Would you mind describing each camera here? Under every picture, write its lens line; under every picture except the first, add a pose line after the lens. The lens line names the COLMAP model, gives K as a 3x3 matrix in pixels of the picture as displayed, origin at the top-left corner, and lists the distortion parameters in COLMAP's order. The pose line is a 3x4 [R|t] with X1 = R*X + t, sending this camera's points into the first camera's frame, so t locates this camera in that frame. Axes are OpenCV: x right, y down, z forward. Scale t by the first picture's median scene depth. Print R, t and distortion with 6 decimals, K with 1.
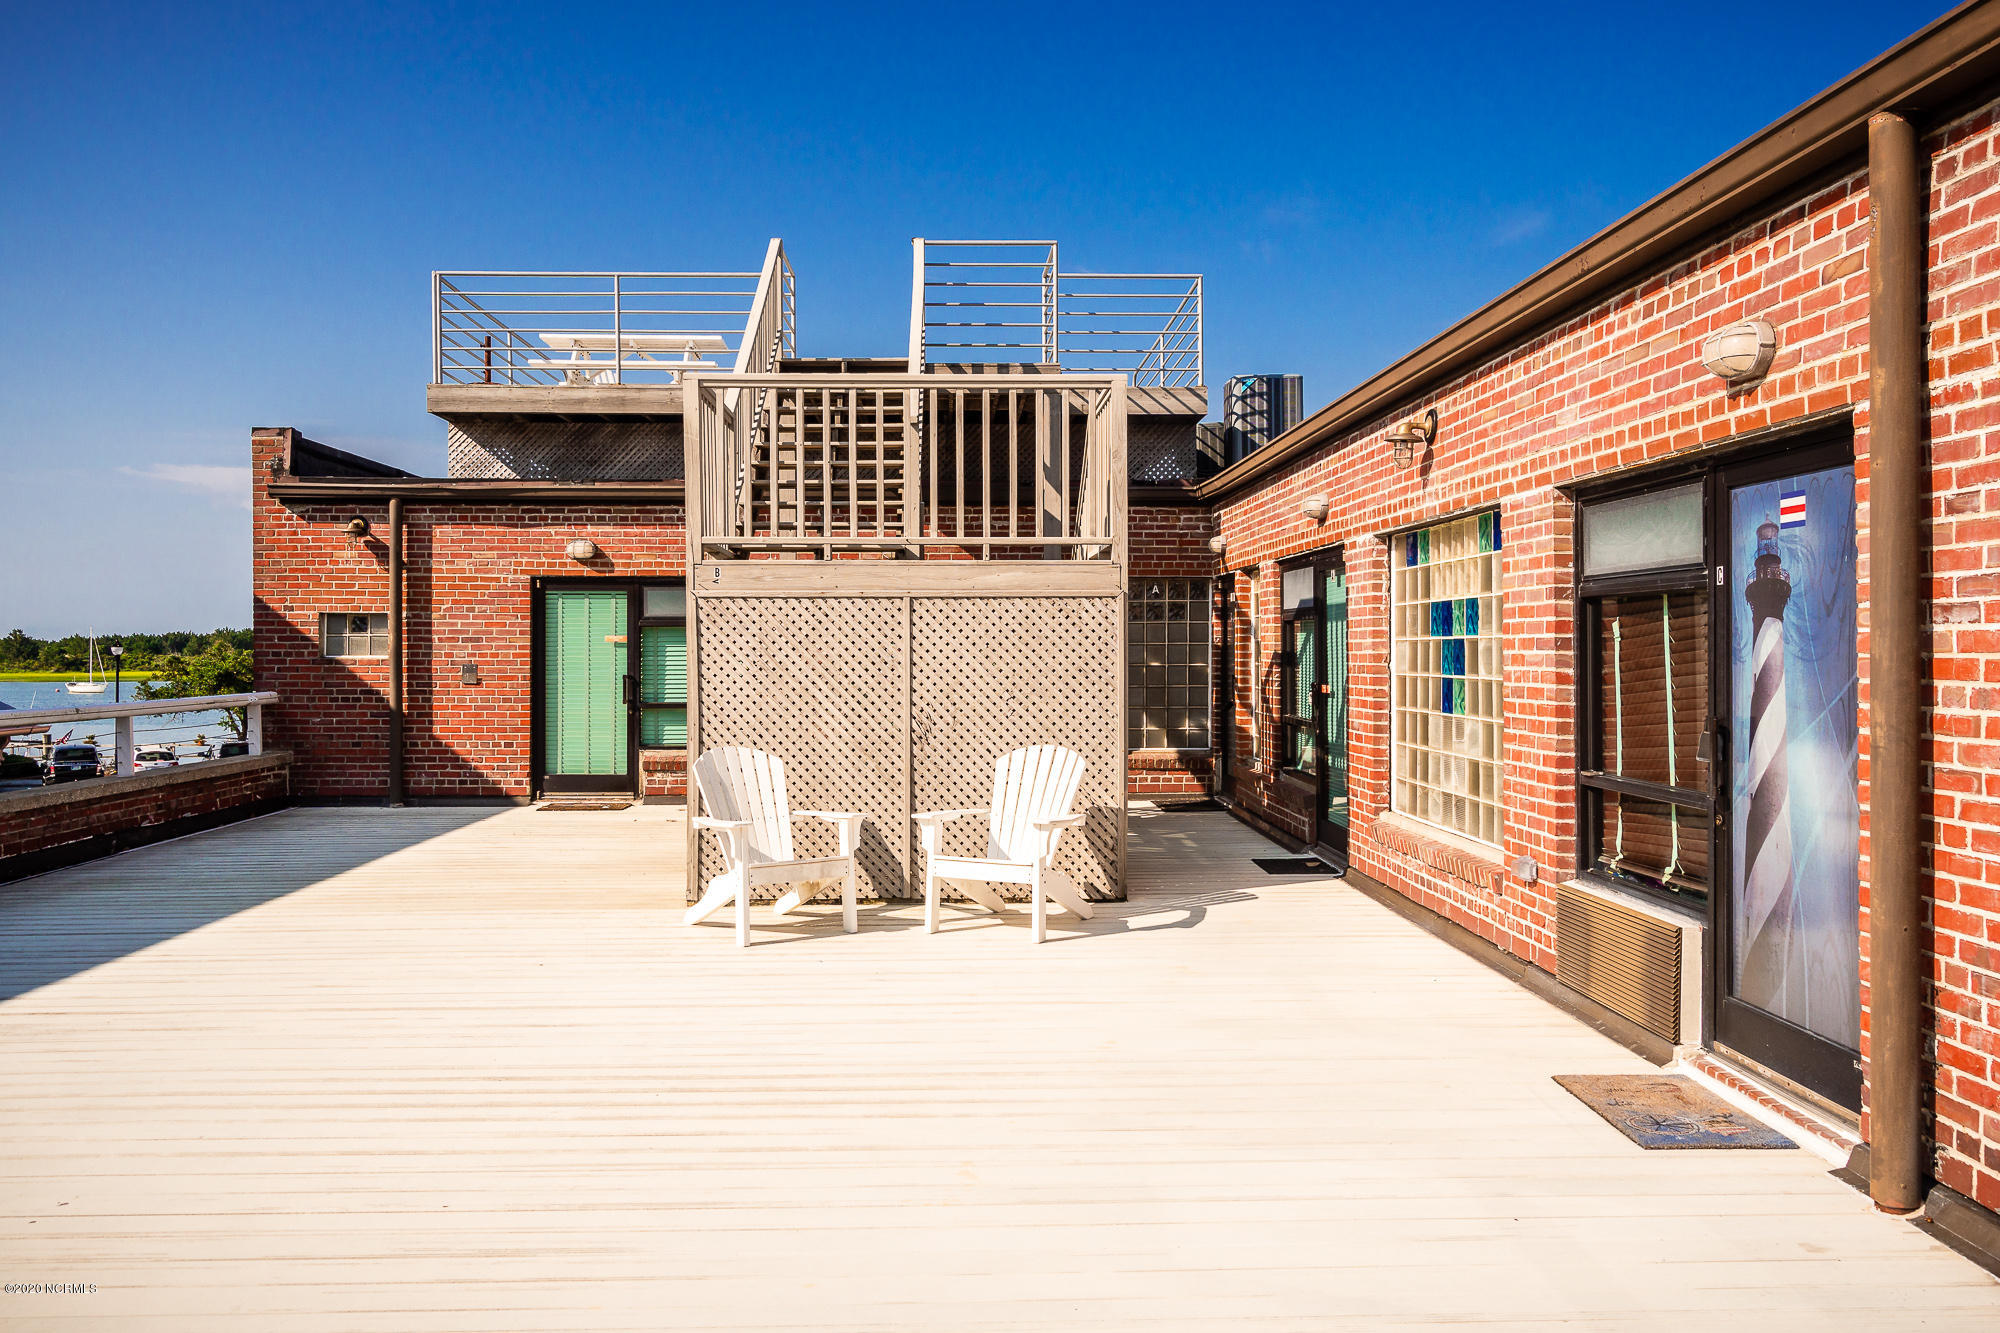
lens RADIAL K [[1564.8, 0, 999.8], [0, 1564.8, 661.5], [0, 0, 1]] dist [0.004835, 0.003753]
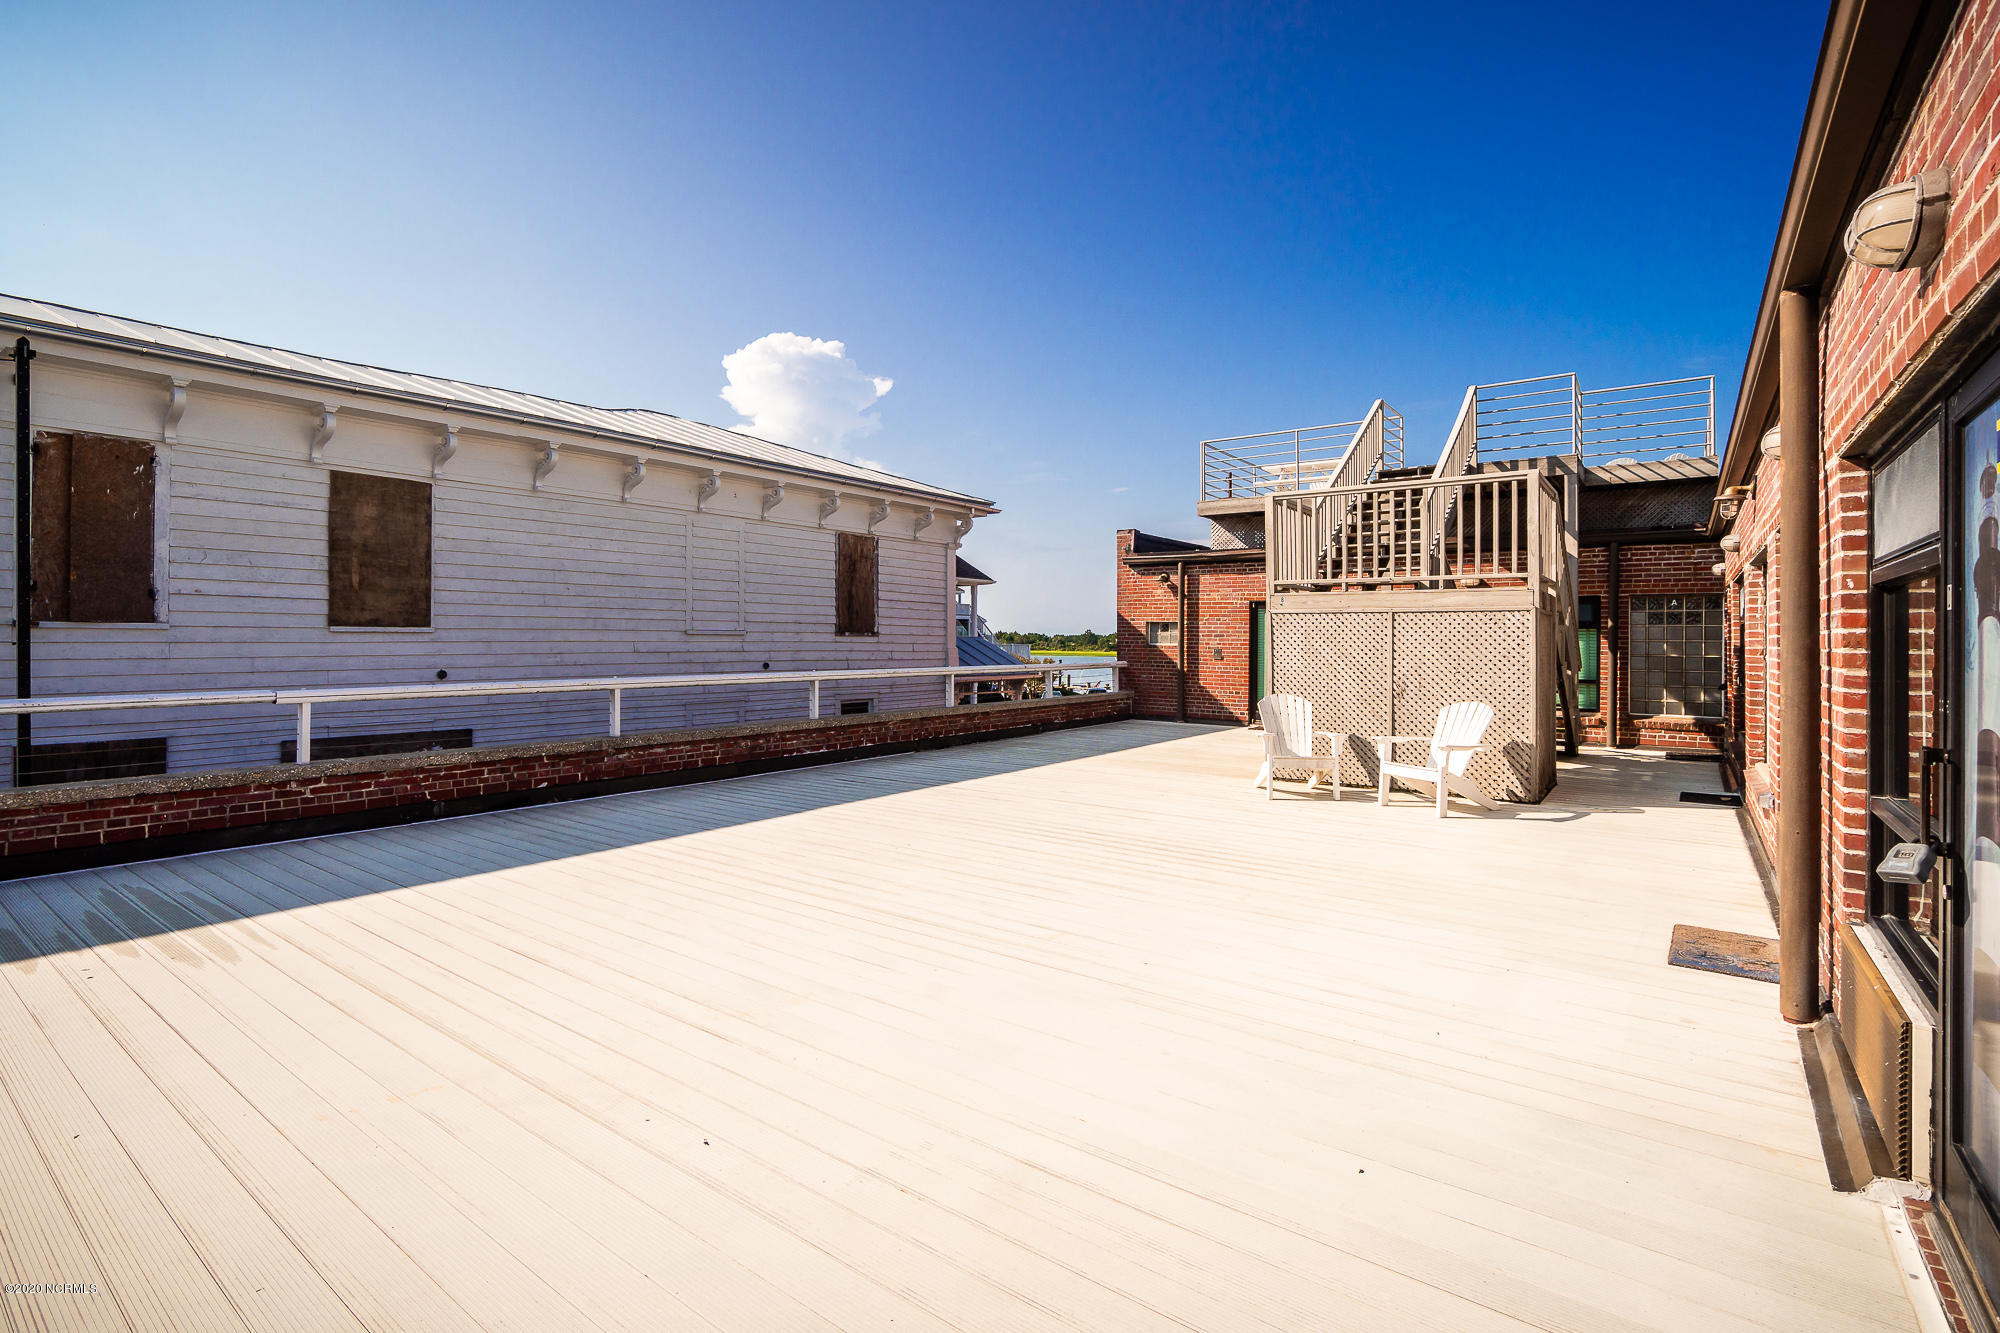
lens RADIAL K [[946.2, 0, 999.4], [0, 946.2, 650.7], [0, 0, 1]] dist [0.003777, 0.000869]
pose [[0.788556, 0.015204, -0.614775, 0.206227], [-0.014242, 0.999878, 0.006460, 0.000555], [0.614798, 0.003662, 0.788676, -0.071545]]
